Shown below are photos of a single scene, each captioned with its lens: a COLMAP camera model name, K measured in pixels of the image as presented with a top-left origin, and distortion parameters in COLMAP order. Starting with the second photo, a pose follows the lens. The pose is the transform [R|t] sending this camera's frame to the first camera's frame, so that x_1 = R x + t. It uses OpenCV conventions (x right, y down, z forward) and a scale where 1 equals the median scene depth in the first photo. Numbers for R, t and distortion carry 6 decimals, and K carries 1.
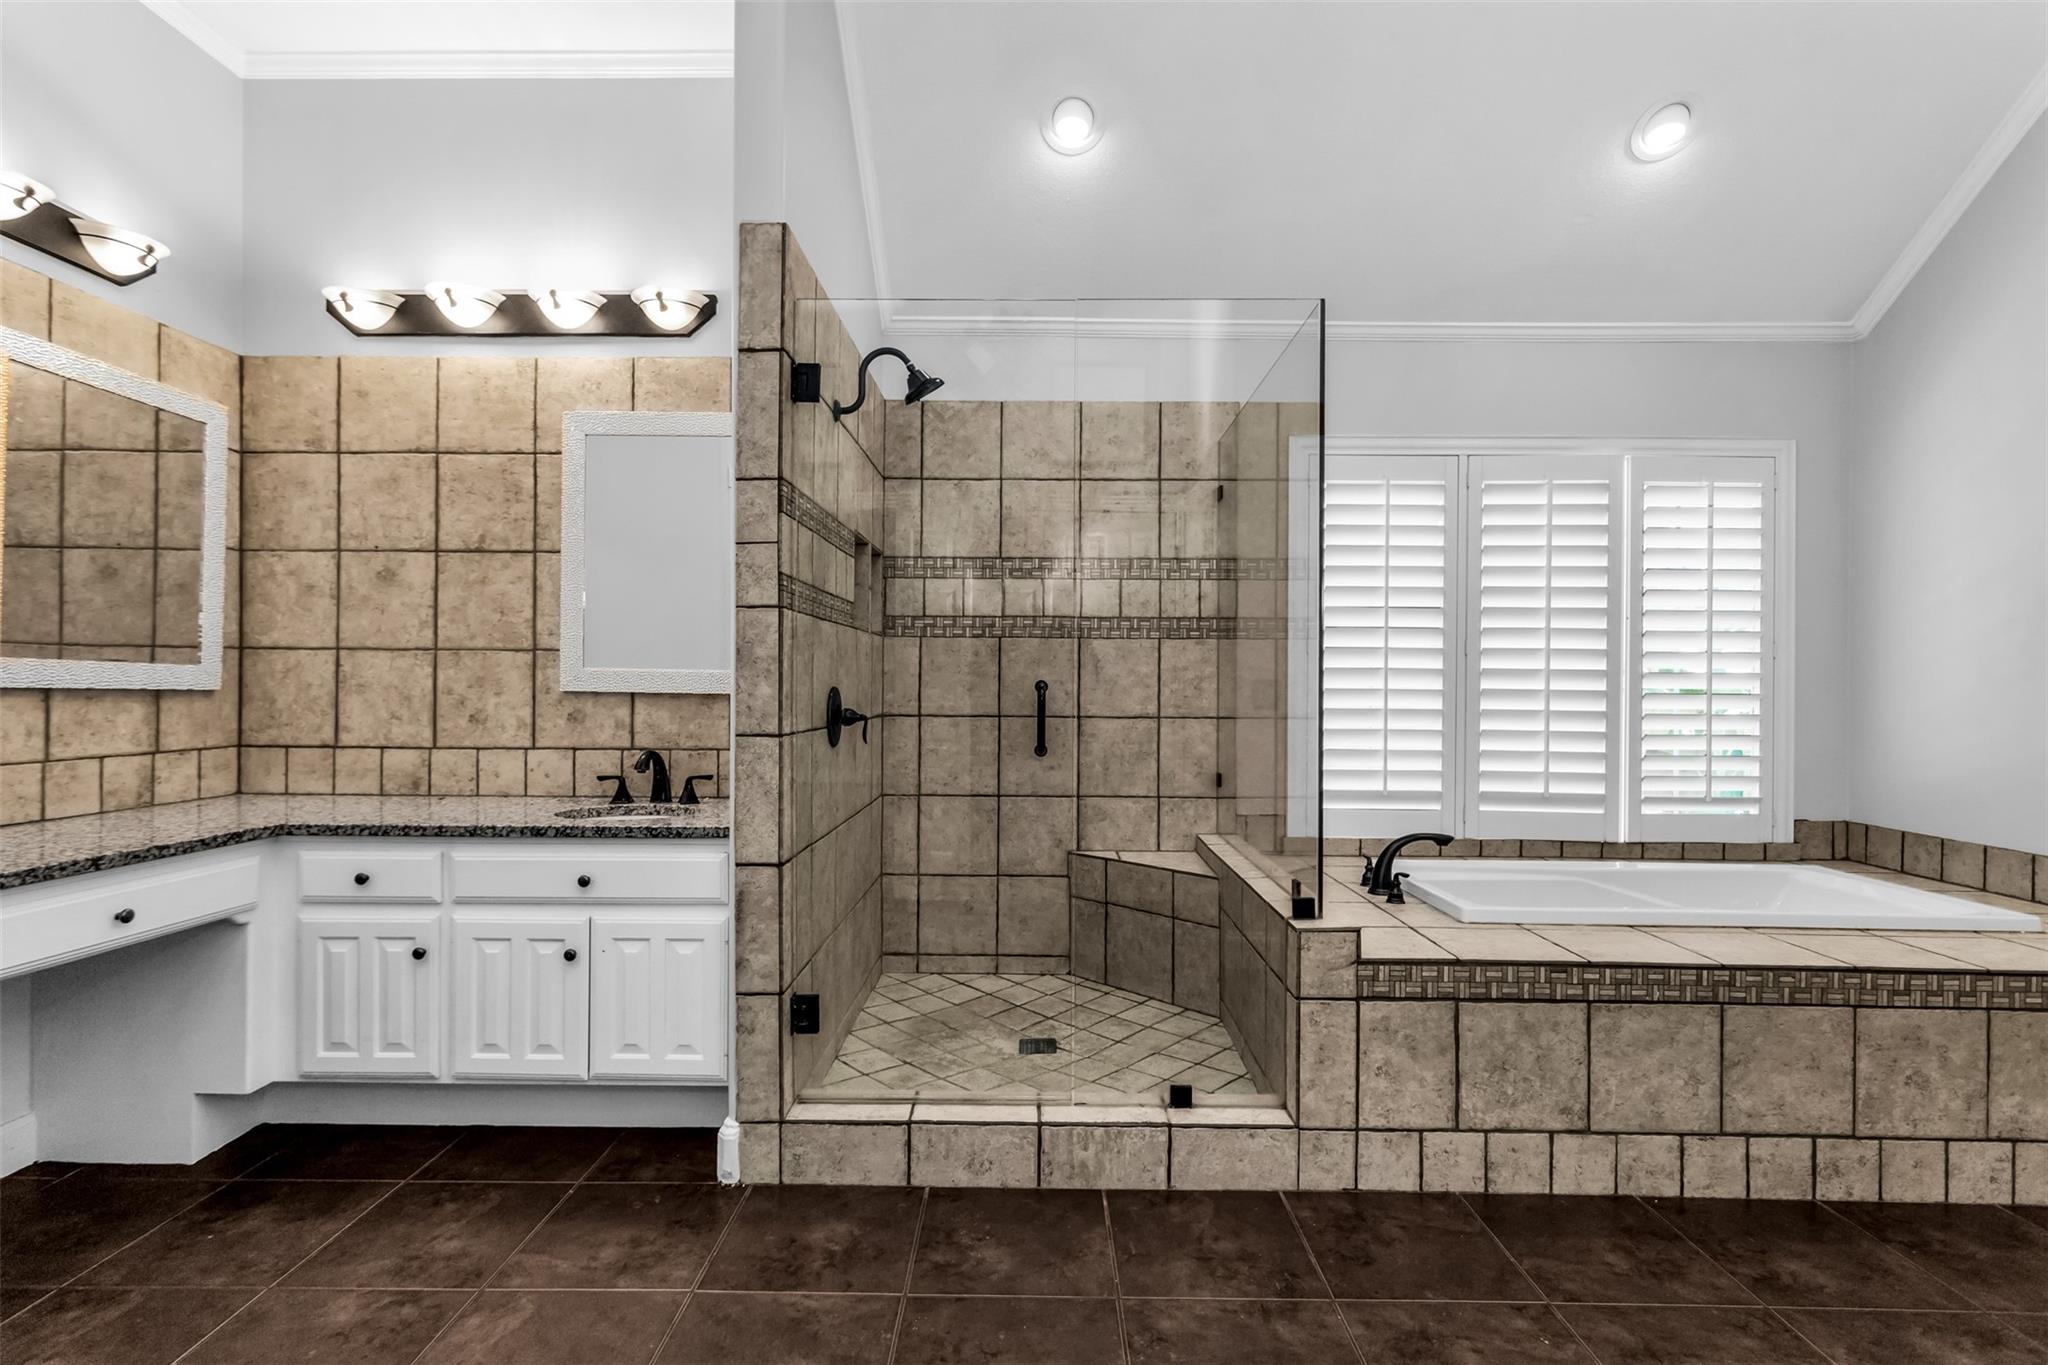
lens RADIAL K [[976.9, 0, 1028.3], [0, 976.9, 682.6], [0, 0, 1]] dist [0.000296, 0.001683]
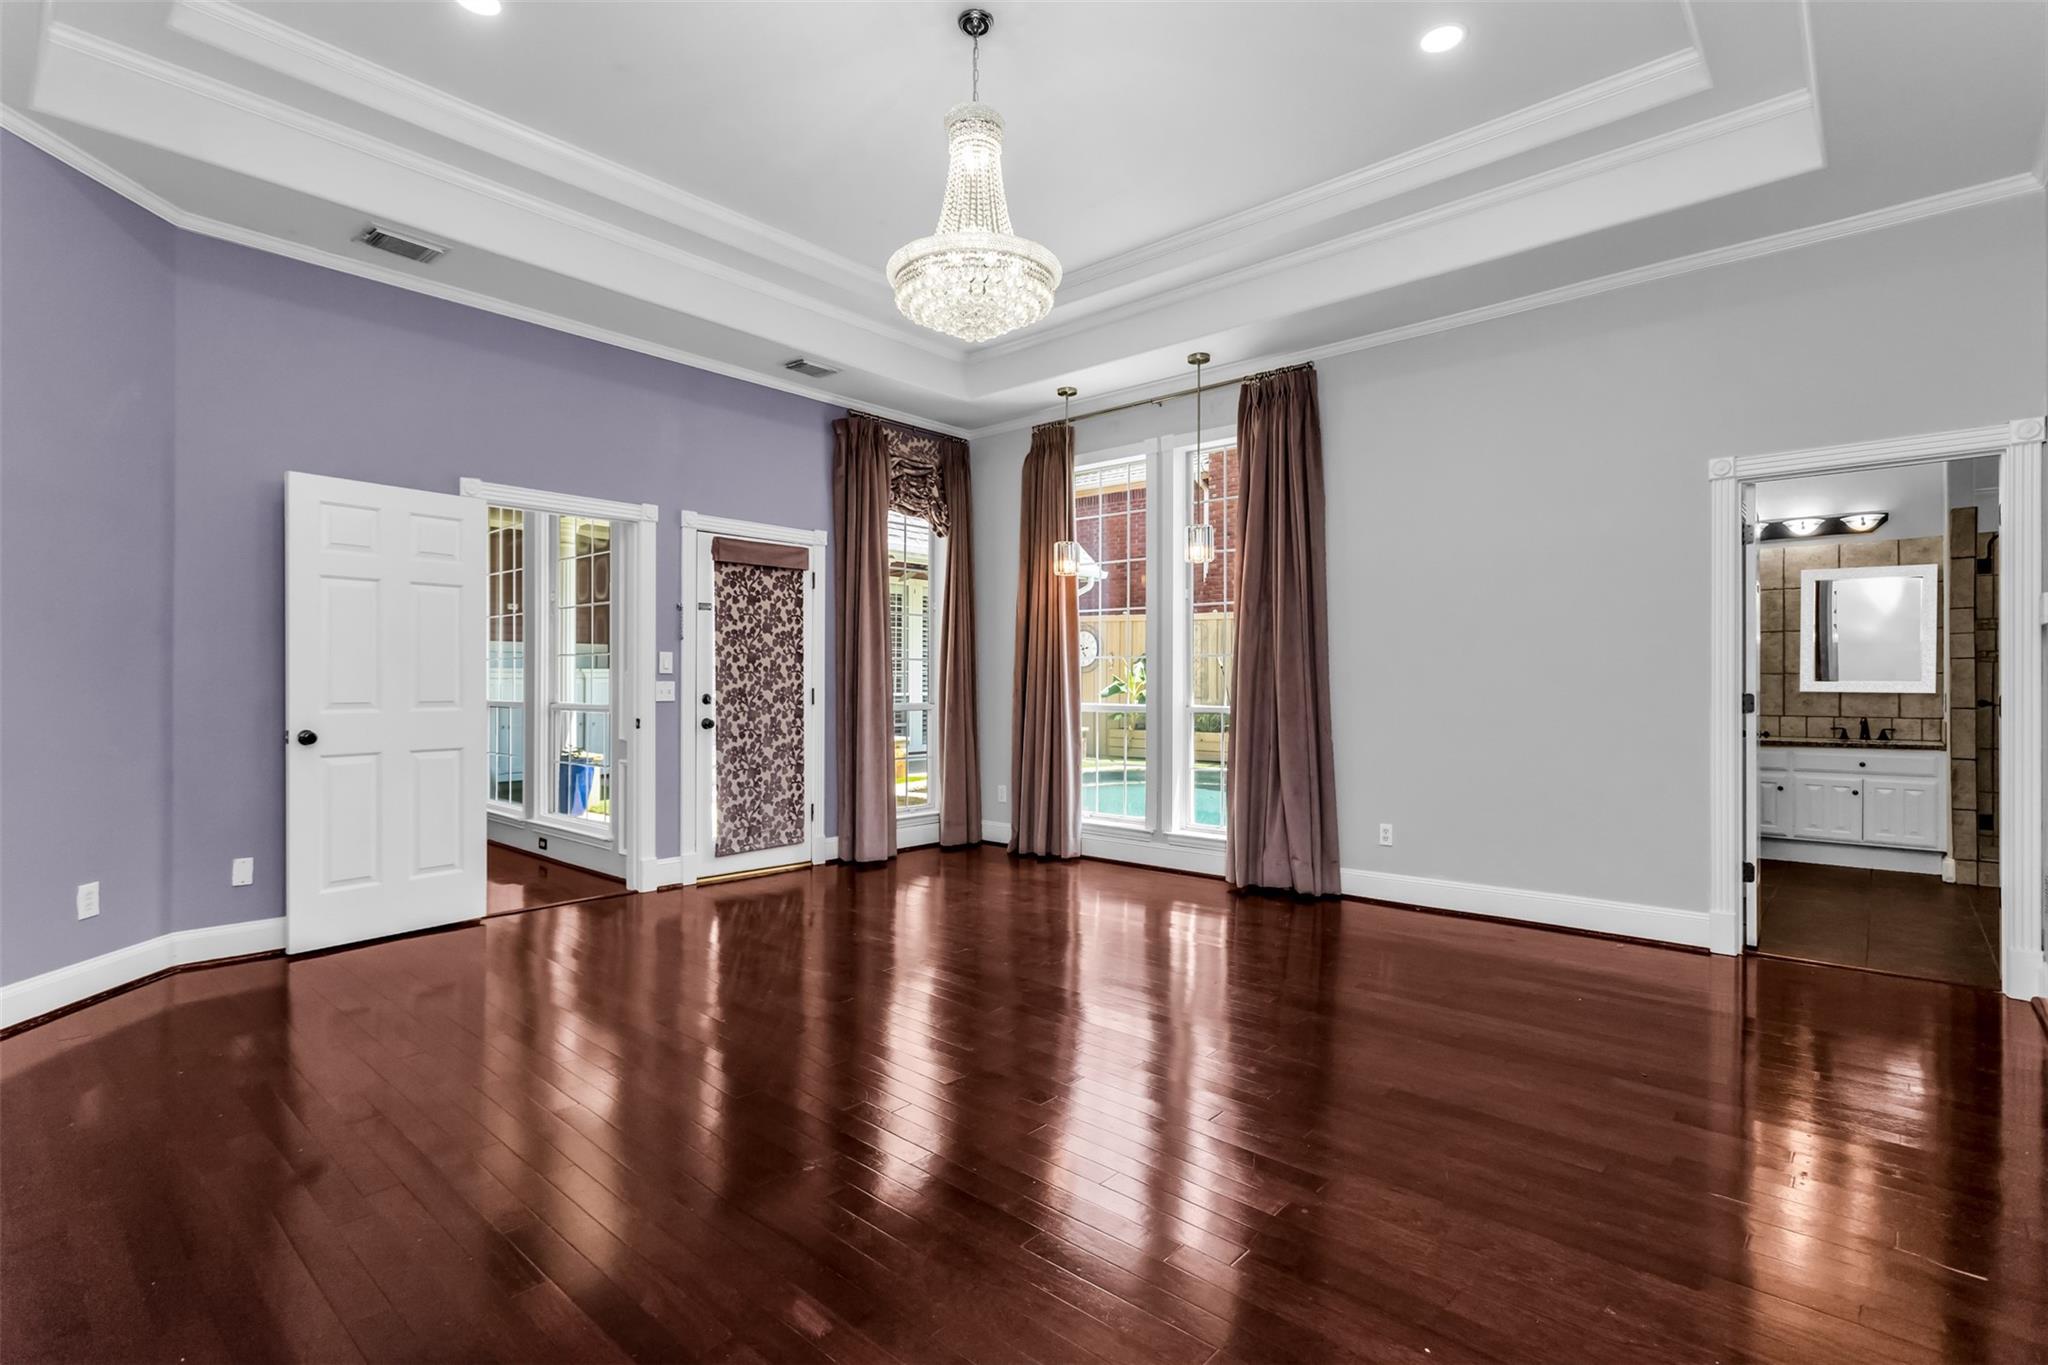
lens RADIAL K [[976.9, 0, 1017.0], [0, 976.9, 681.4], [0, 0, 1]] dist [0.000296, 0.001683]
pose [[0.760554, -0.004214, -0.649261, -0.387855], [0.001970, 0.999989, -0.004183, -0.007989], [0.649272, 0.001903, 0.760554, -1.983269]]
